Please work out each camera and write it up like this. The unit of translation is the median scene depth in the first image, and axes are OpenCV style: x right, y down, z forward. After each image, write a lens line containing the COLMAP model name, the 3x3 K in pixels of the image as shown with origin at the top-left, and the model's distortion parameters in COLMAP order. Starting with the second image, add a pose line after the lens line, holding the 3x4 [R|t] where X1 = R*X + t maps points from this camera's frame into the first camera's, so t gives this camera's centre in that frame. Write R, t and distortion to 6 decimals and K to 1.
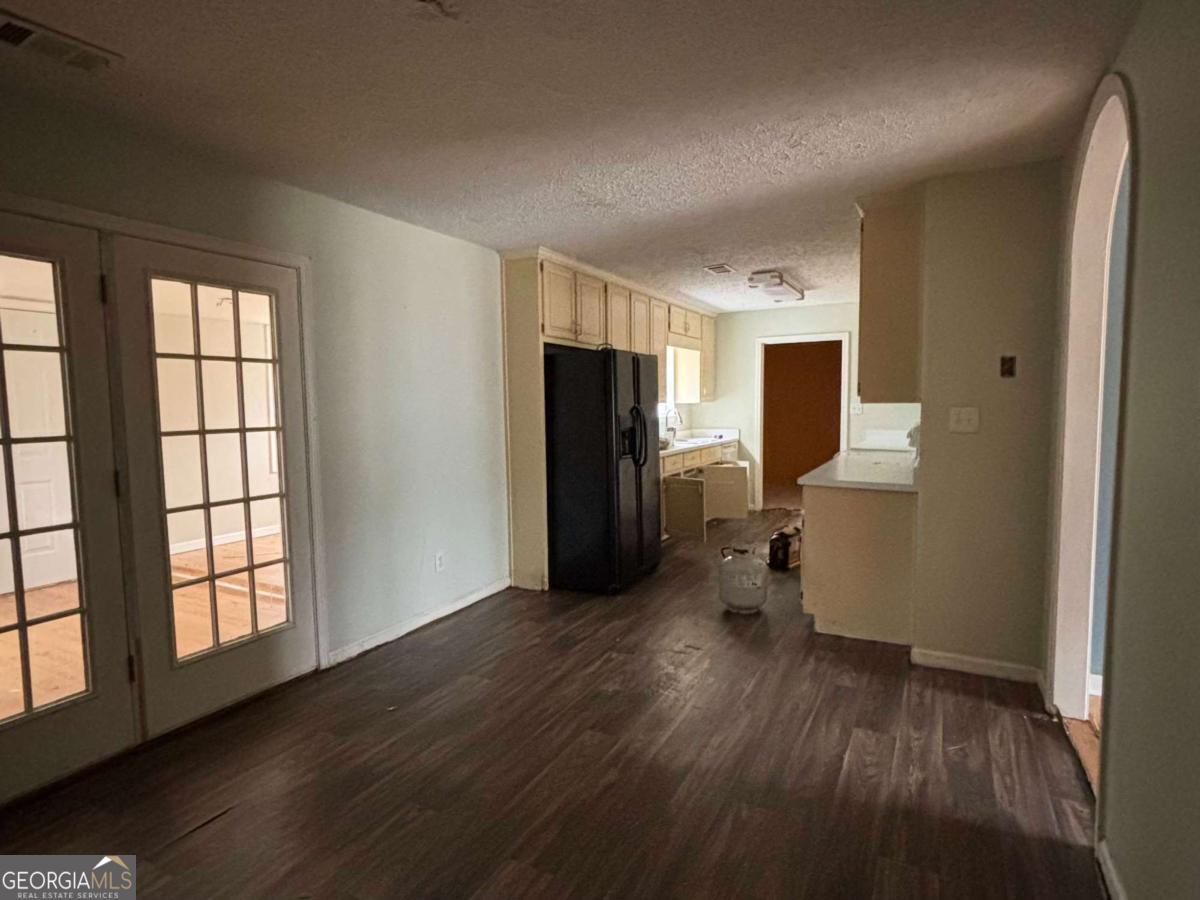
lens RADIAL K [[631.8, 0, 600.3], [0, 631.8, 469.3], [0, 0, 1]] dist [-0.041060, -0.000288]
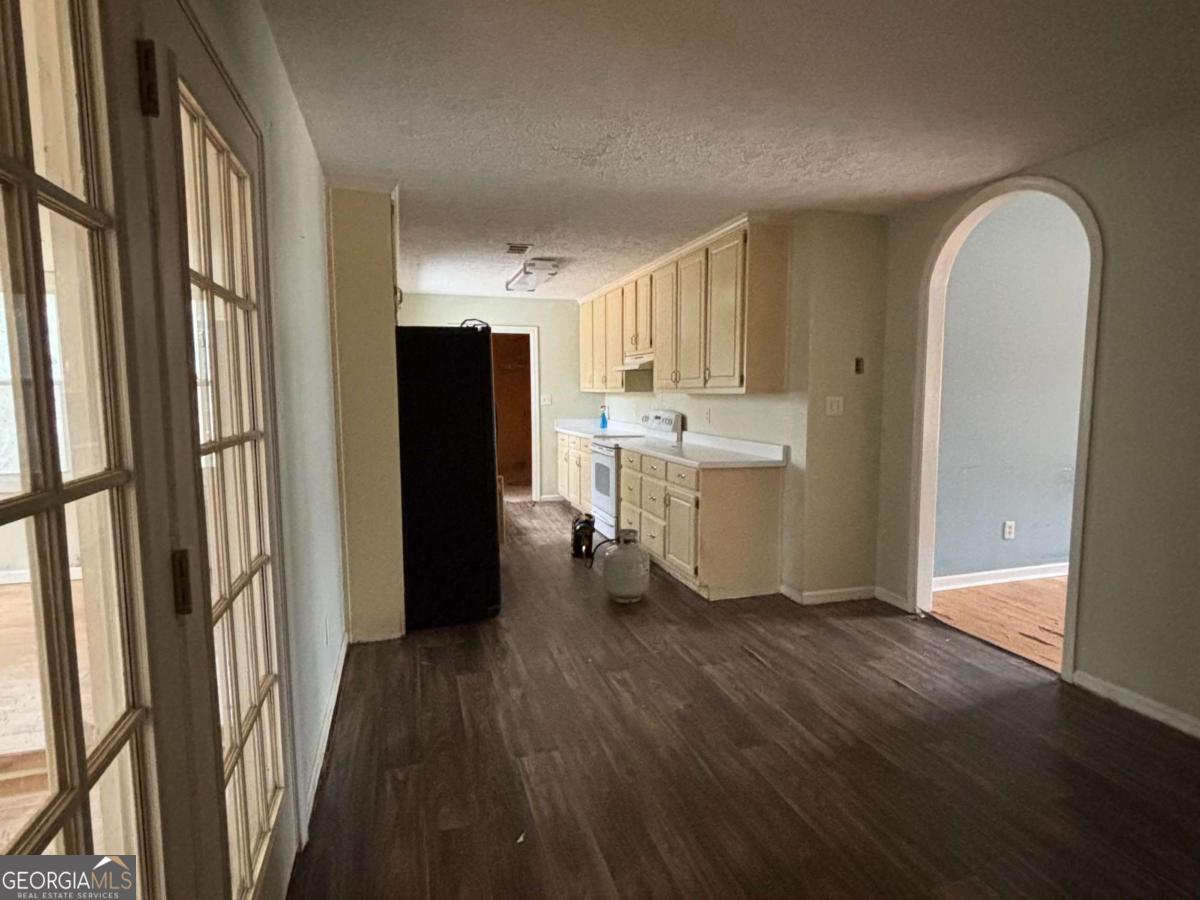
lens RADIAL K [[632.6, 0, 599.9], [0, 632.6, 462.4], [0, 0, 1]] dist [0.001716, -0.000060]
pose [[0.700502, -0.073604, 0.709845, -0.631873], [0.073105, 0.996836, 0.031219, -0.036110], [-0.709897, 0.030024, 0.703666, 0.393052]]
